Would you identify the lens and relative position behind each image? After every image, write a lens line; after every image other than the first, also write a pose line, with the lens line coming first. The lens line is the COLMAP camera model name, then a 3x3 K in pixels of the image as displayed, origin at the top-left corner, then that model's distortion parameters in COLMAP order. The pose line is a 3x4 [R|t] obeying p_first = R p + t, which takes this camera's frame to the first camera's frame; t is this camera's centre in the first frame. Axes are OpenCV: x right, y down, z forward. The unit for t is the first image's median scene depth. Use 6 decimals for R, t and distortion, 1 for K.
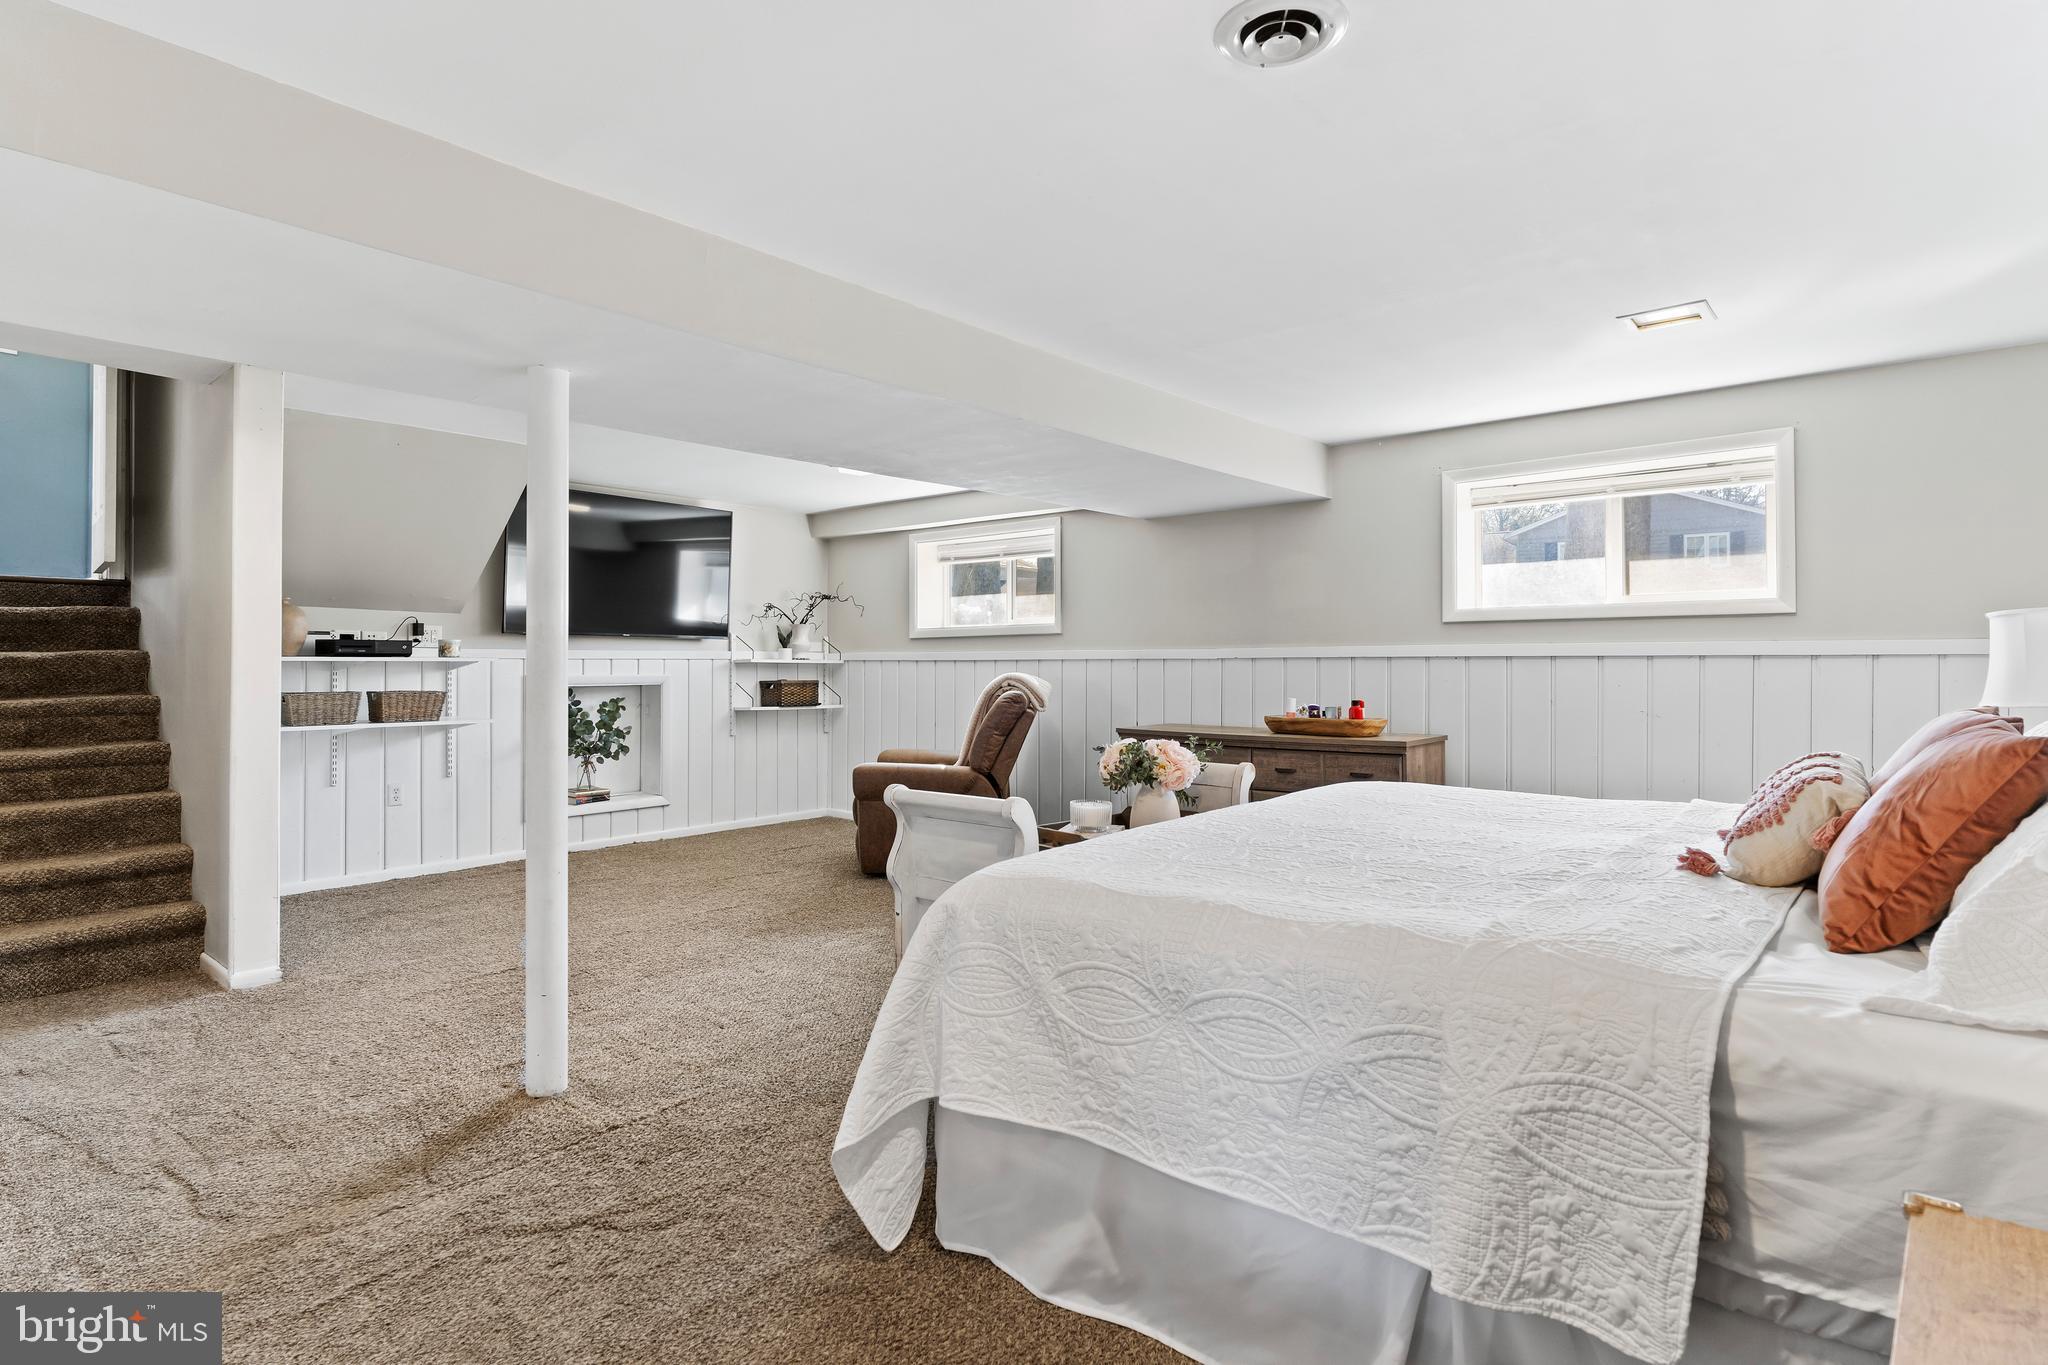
lens RADIAL K [[1058.2, 0, 1016.3], [0, 1058.2, 681.3], [0, 0, 1]] dist [0.009143, 0.000030]
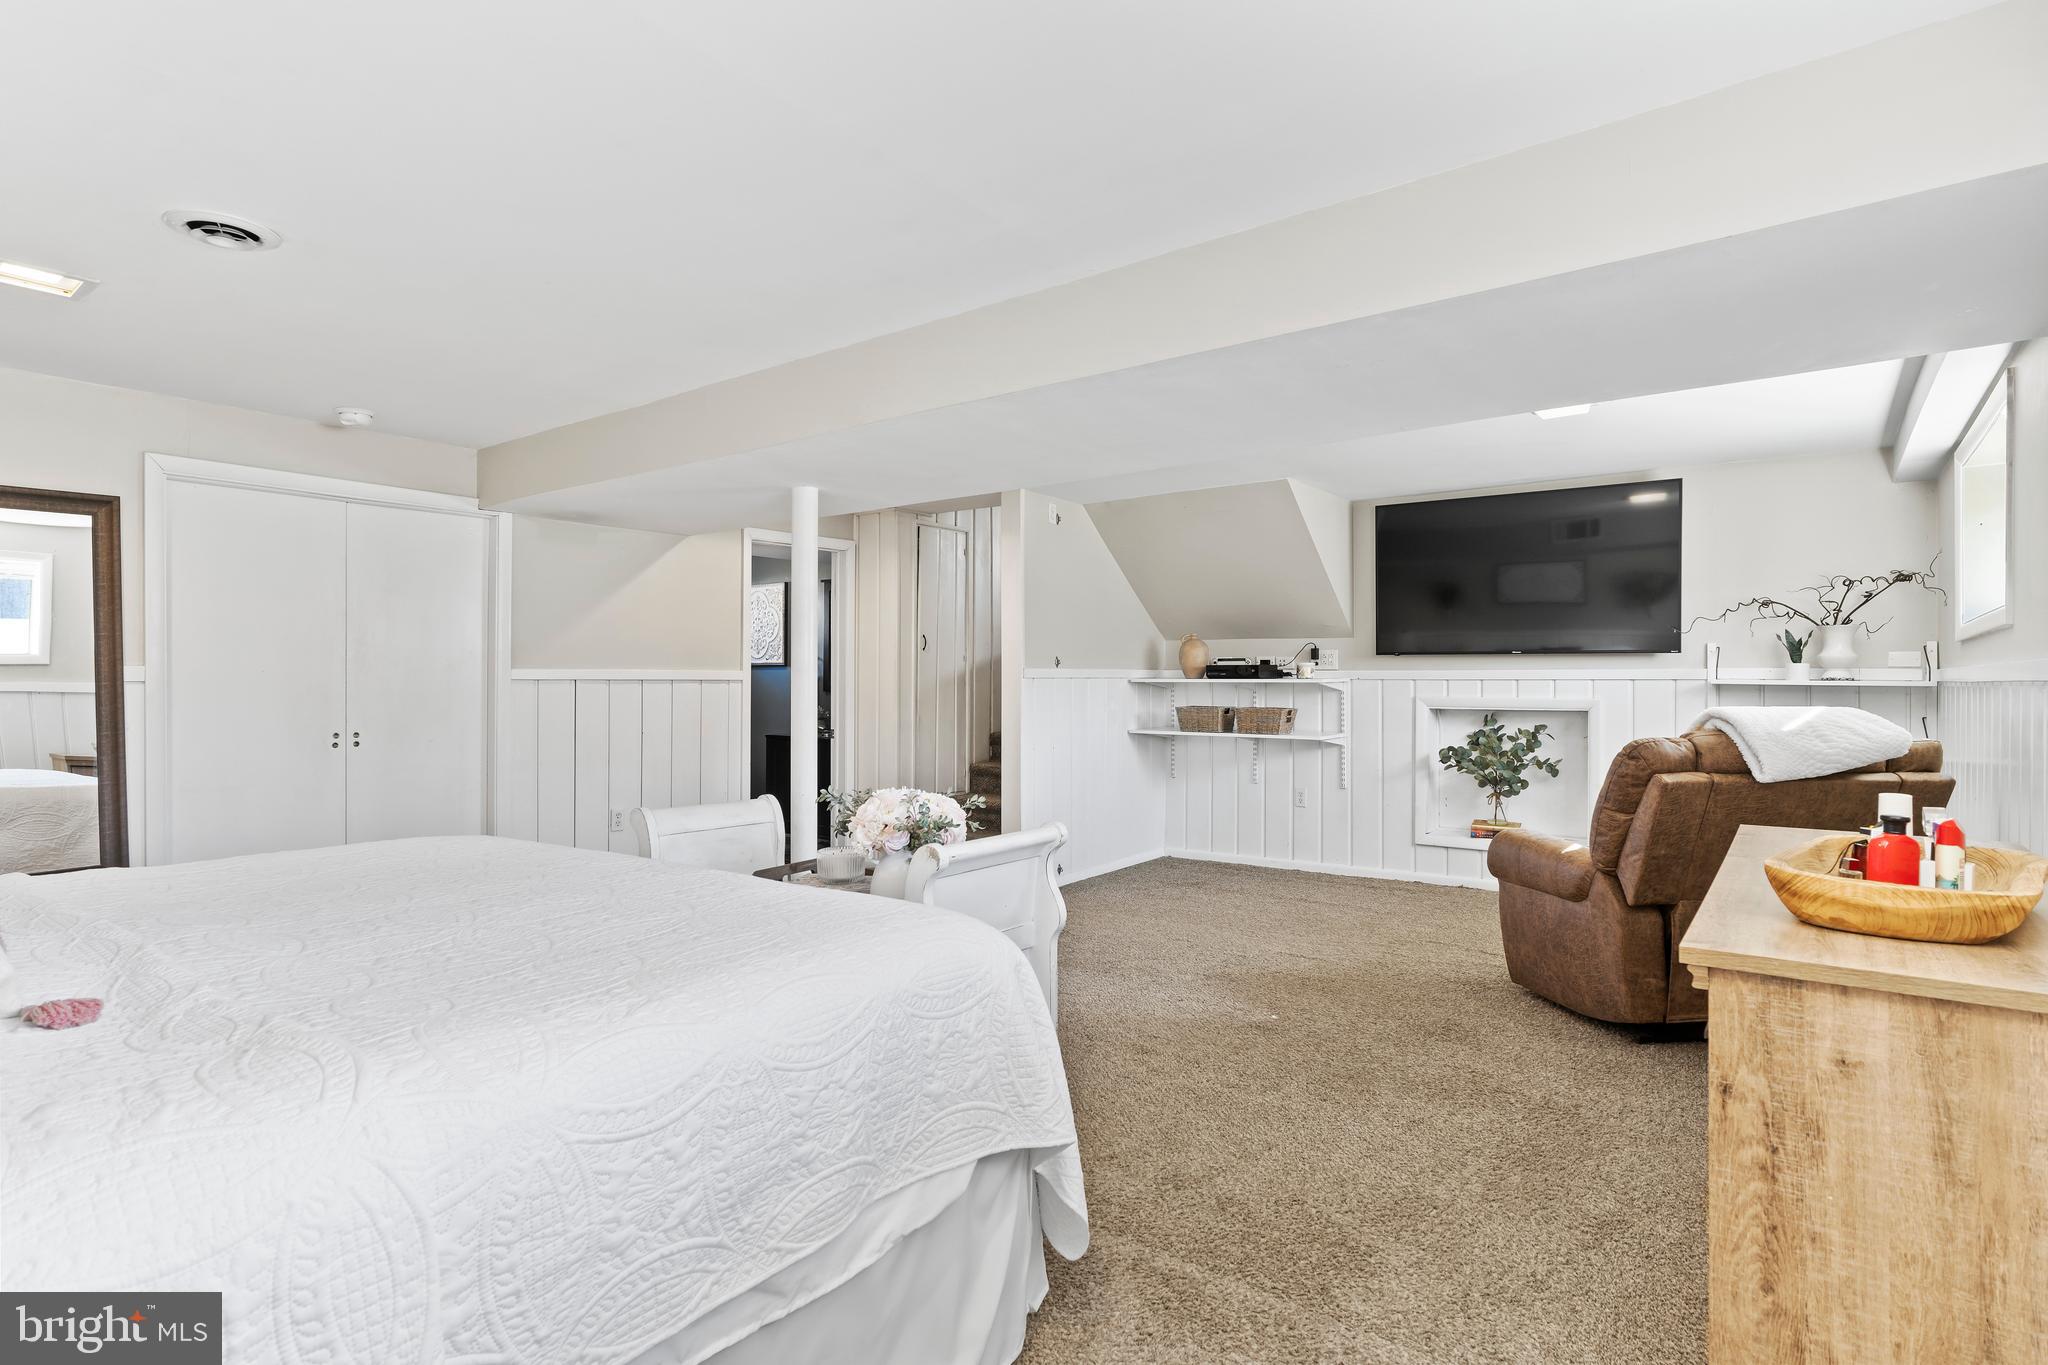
lens RADIAL K [[1058.2, 0, 1016.3], [0, 1058.2, 681.3], [0, 0, 1]] dist [0.009143, 0.000030]
pose [[0.067962, 0.000238, -0.997688, 0.533119], [-0.019756, 0.999804, -0.001107, -0.012730], [0.997492, 0.019785, 0.067953, 0.615478]]
